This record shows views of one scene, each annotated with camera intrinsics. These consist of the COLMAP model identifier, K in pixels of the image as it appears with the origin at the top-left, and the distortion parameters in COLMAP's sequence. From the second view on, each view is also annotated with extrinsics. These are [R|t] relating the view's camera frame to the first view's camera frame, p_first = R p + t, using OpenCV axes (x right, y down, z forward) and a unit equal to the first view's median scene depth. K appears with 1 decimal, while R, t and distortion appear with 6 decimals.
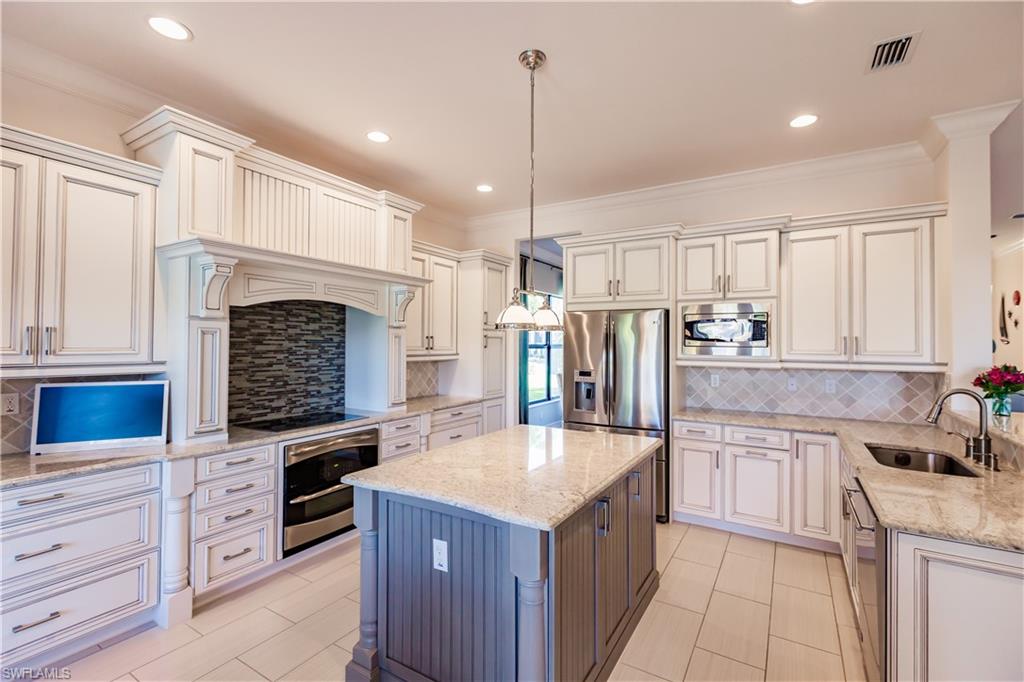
lens RADIAL K [[459.2, 0, 517.3], [0, 459.2, 338.3], [0, 0, 1]] dist [0.041857, 0.000312]
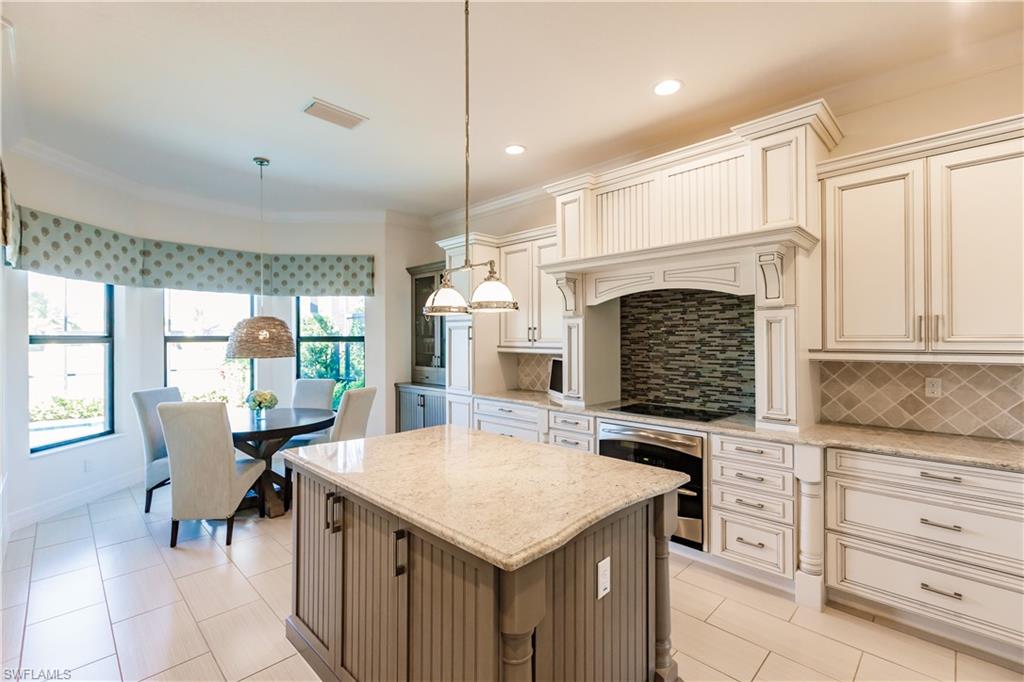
lens RADIAL K [[453.1, 0, 514.8], [0, 453.1, 337.3], [0, 0, 1]] dist [0.002451, 0.000065]
pose [[-0.229425, 0.003107, -0.973321, 0.516533], [0.023306, 0.999726, -0.002303, 0.011357], [0.973047, -0.023212, -0.229434, 0.839861]]
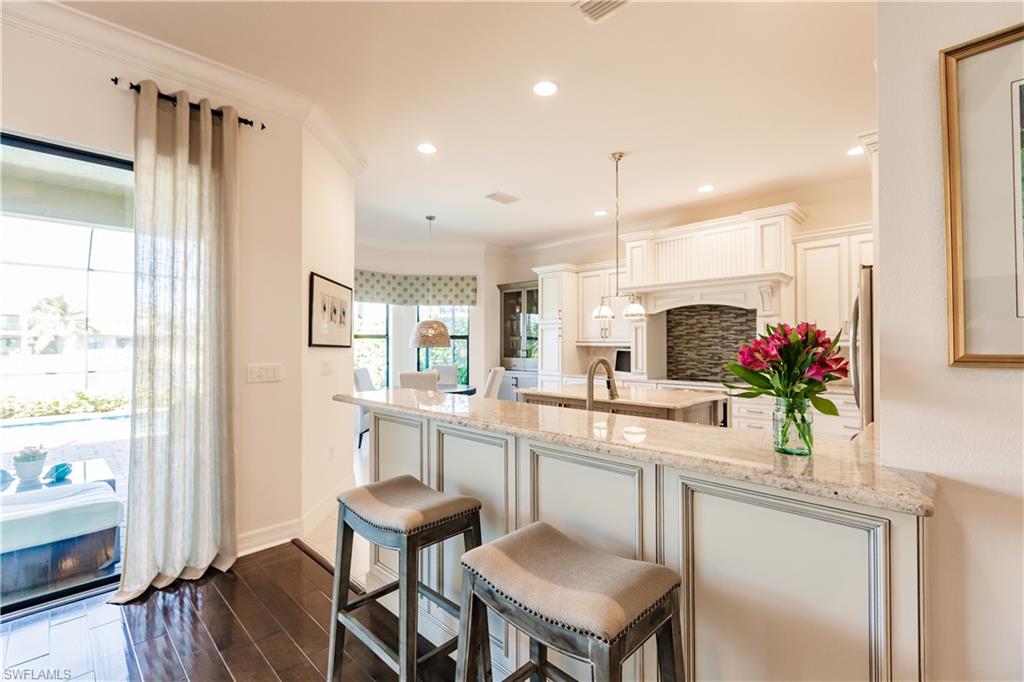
lens RADIAL K [[453.1, 0, 514.8], [0, 453.1, 337.3], [0, 0, 1]] dist [0.002451, 0.000065]
pose [[-0.219121, -0.009664, -0.975650, 1.116062], [0.019833, 0.999700, -0.014357, 0.035882], [0.975496, -0.022496, -0.218864, 0.661304]]
